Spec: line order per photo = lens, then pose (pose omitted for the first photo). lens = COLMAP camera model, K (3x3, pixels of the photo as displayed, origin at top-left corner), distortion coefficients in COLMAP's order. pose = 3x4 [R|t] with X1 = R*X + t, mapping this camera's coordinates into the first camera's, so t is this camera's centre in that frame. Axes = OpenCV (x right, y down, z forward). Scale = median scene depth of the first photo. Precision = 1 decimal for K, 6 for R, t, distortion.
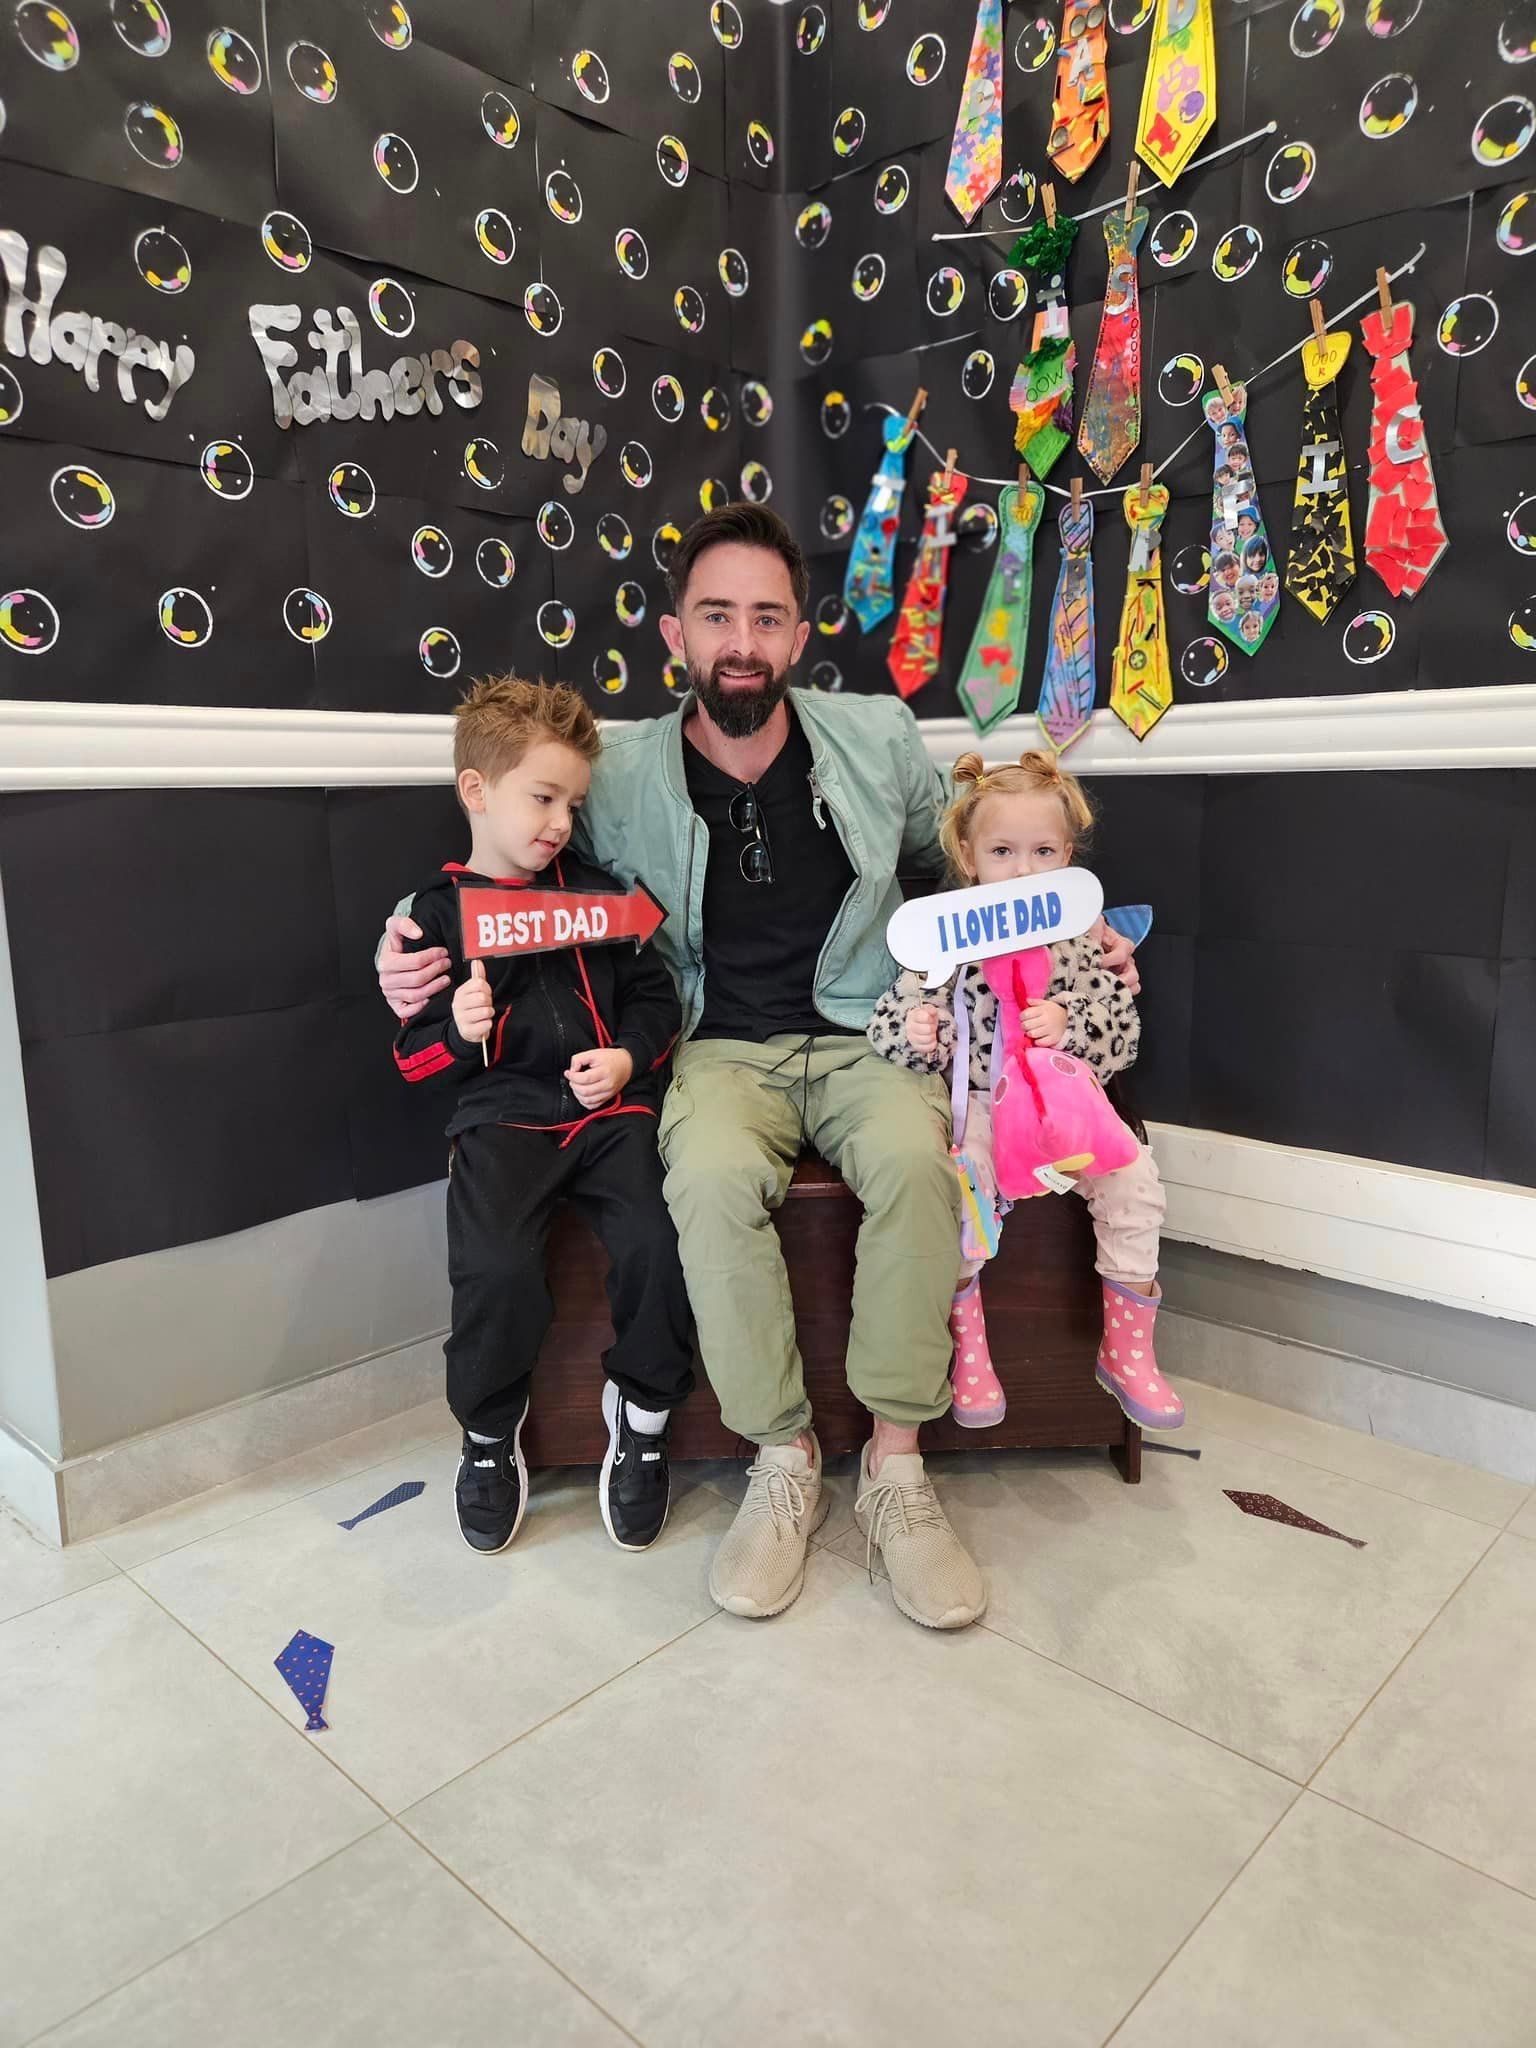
lens RADIAL K [[1383.4, 0, 769.4], [0, 1383.4, 1031.6], [0, 0, 1]] dist [0.027332, -0.026547]
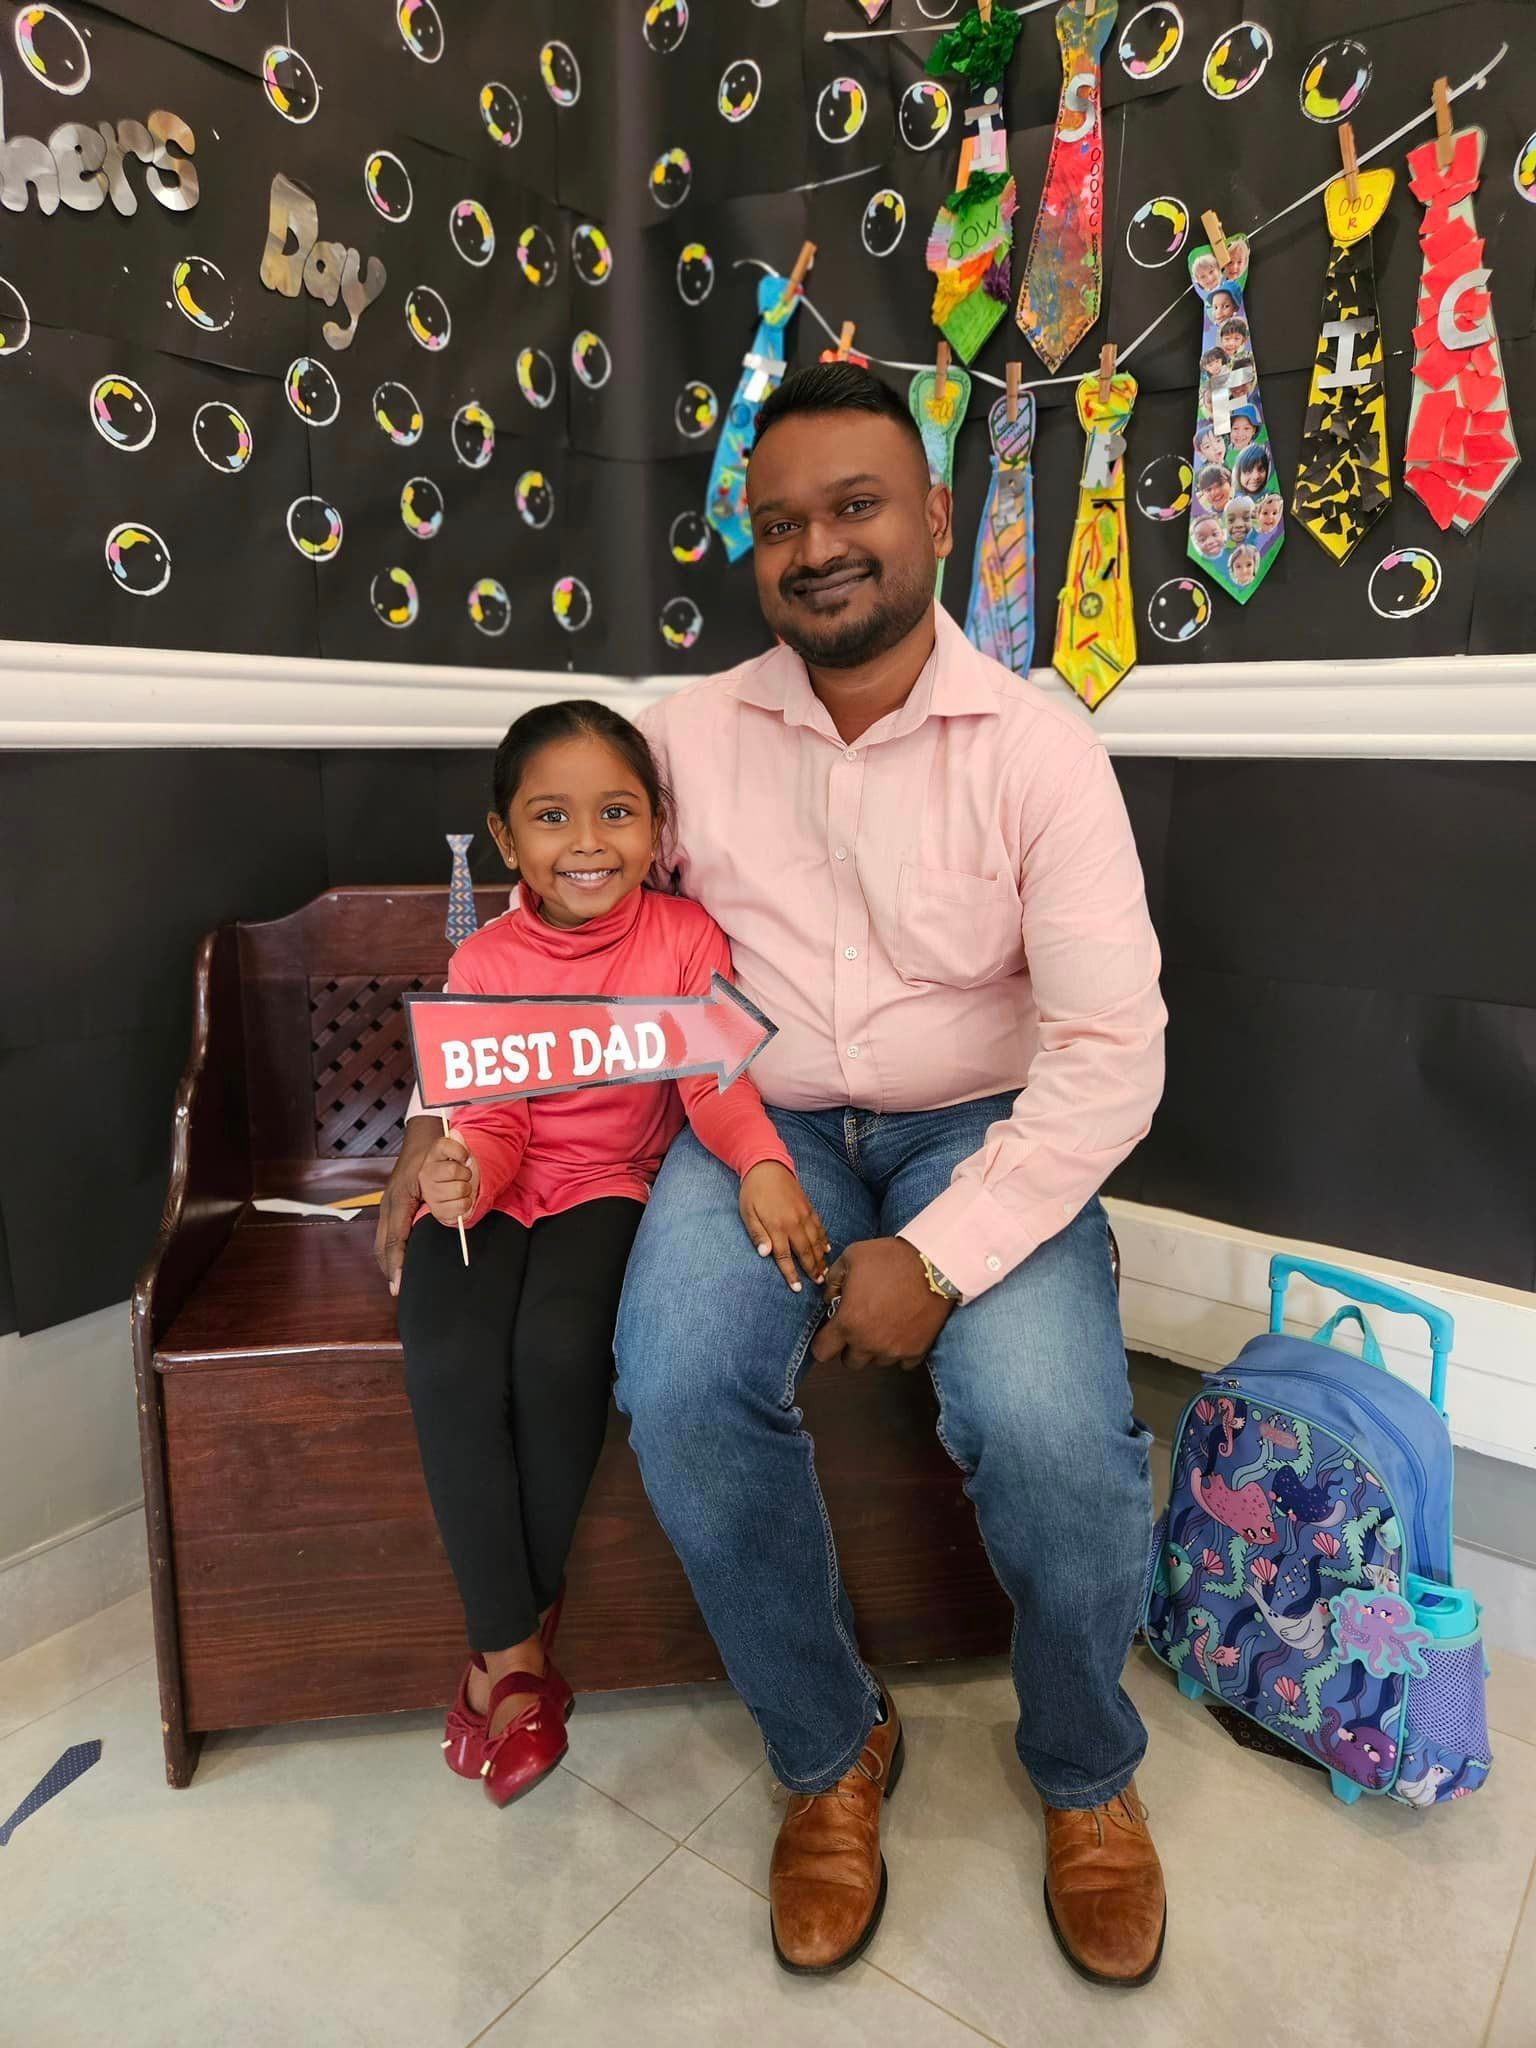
lens RADIAL K [[1383.4, 0, 770.4], [0, 1383.4, 1017.0], [0, 0, 1]] dist [0.027332, -0.026547]
pose [[0.993521, 0.001035, 0.113647, 0.001990], [-0.003614, 0.999741, 0.022487, -0.056963], [-0.113595, -0.022752, 0.993267, 0.253326]]
